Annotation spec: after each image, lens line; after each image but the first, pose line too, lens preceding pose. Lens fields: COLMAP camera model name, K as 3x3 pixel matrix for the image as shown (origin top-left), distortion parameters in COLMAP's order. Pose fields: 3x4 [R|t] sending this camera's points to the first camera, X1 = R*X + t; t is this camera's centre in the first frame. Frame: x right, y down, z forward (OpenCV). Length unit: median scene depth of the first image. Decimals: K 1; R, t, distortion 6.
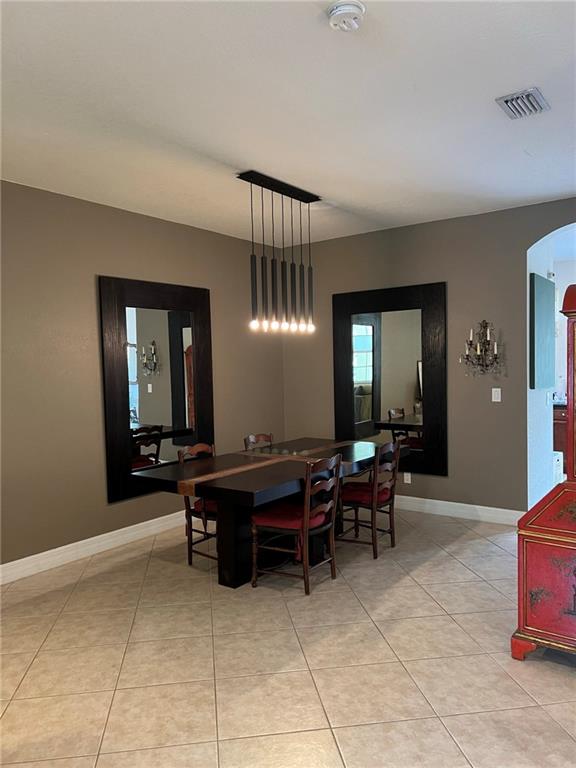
lens RADIAL K [[572.9, 0, 285.5], [0, 572.9, 388.2], [0, 0, 1]] dist [0.080489, -0.082920]
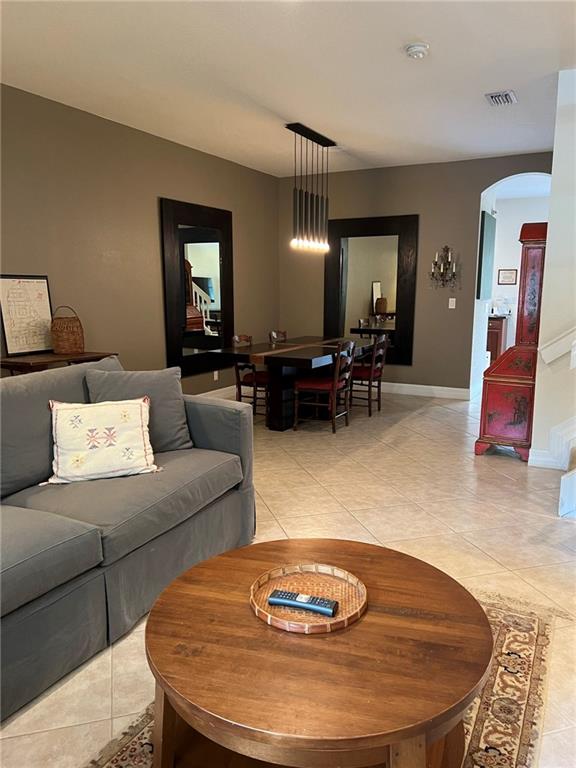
lens RADIAL K [[570.2, 0, 288.0], [0, 570.2, 384.0], [0, 0, 1]] dist [0.065703, -0.084637]
pose [[0.989498, 0.000726, 0.144546, -0.246516], [-0.018564, 0.992344, 0.122099, 0.050839], [-0.143351, -0.123500, 0.981936, -0.331030]]
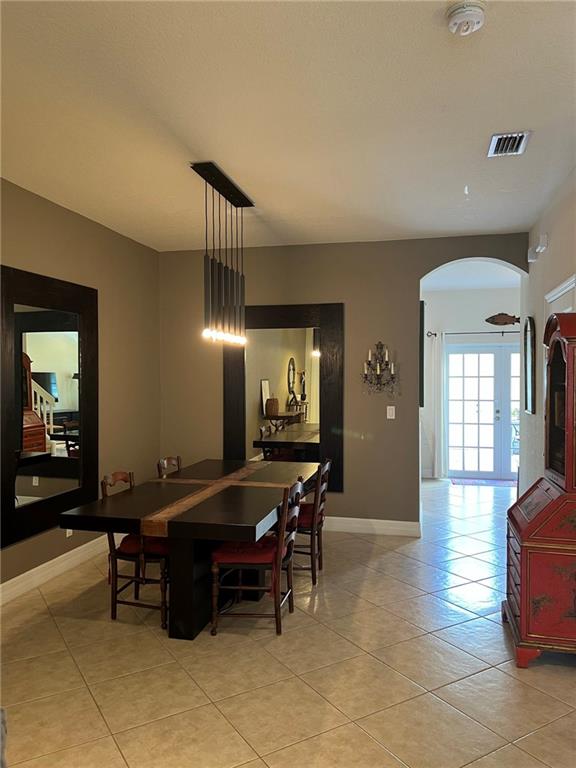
lens RADIAL K [[570.2, 0, 288.0], [0, 570.2, 384.0], [0, 0, 1]] dist [0.065703, -0.084637]
pose [[0.920013, 0.018891, 0.391432, -0.264874], [-0.003962, 0.999235, -0.038913, 0.001138], [-0.391867, 0.034249, 0.919384, 0.133730]]
